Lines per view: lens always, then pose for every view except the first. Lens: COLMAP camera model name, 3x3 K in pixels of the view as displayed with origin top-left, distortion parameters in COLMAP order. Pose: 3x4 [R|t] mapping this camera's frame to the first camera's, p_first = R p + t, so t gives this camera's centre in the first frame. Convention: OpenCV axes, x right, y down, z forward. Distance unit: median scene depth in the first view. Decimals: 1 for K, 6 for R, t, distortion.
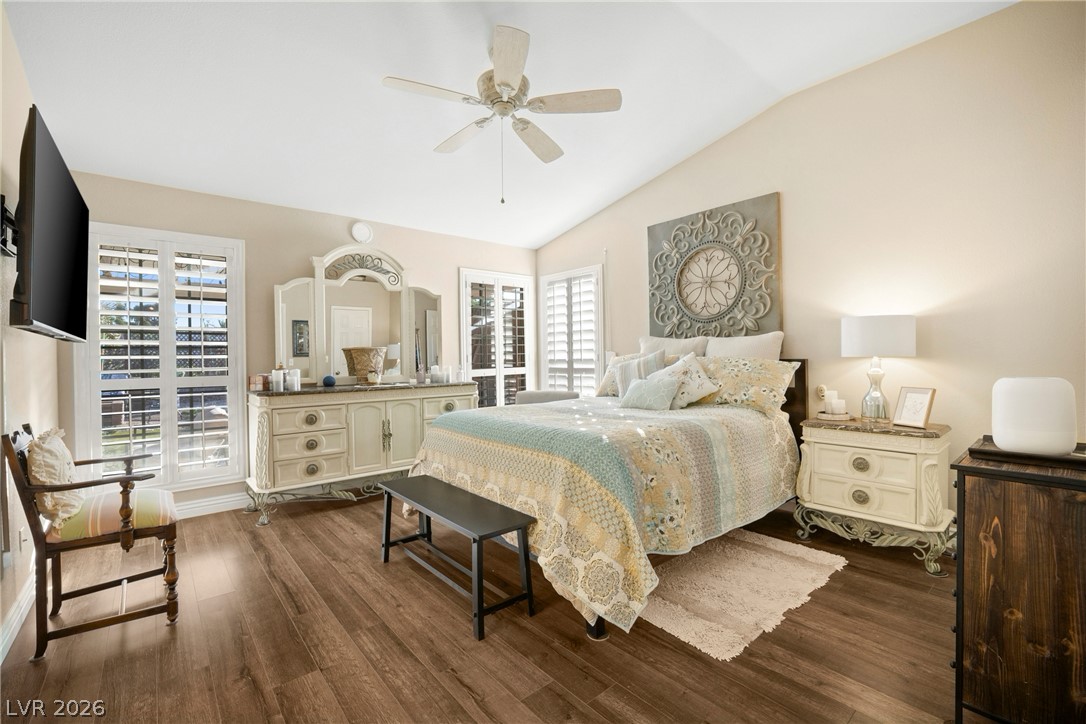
lens RADIAL K [[471.0, 0, 544.4], [0, 471.0, 360.1], [0, 0, 1]] dist [-0.036351, 0.010510]
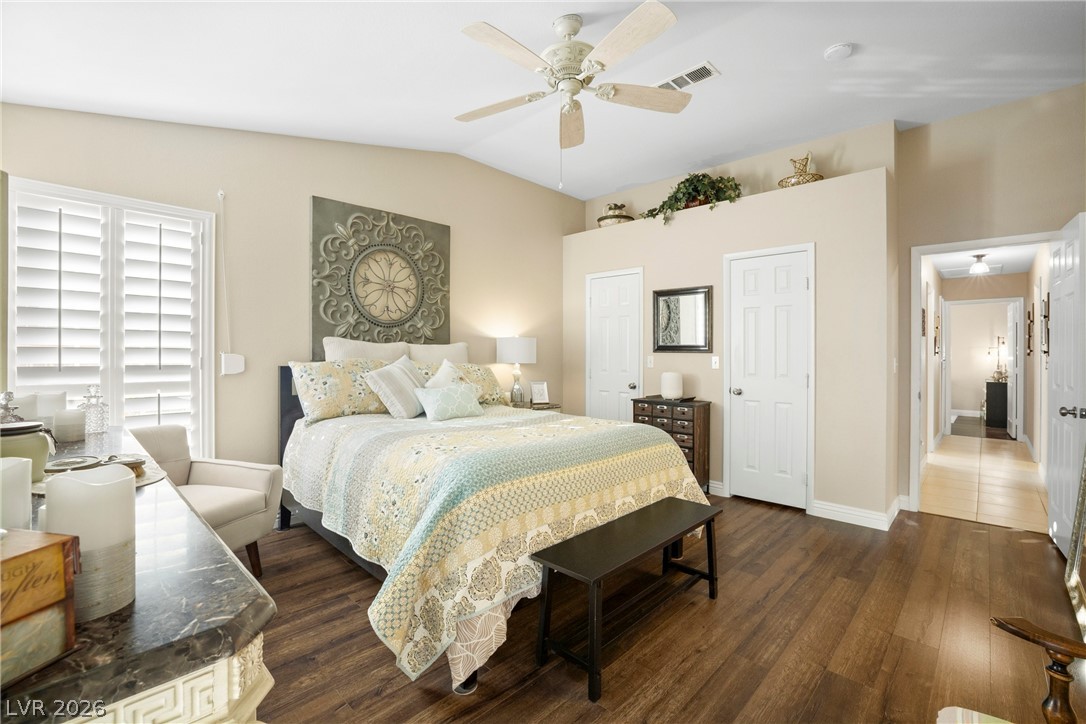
lens RADIAL K [[471.0, 0, 544.1], [0, 471.0, 360.1], [0, 0, 1]] dist [-0.036351, 0.010510]
pose [[-0.096595, -0.001554, 0.995323, -0.673838], [-0.001733, 0.999998, 0.001393, -0.014650], [-0.995322, -0.001590, -0.096597, 0.800205]]
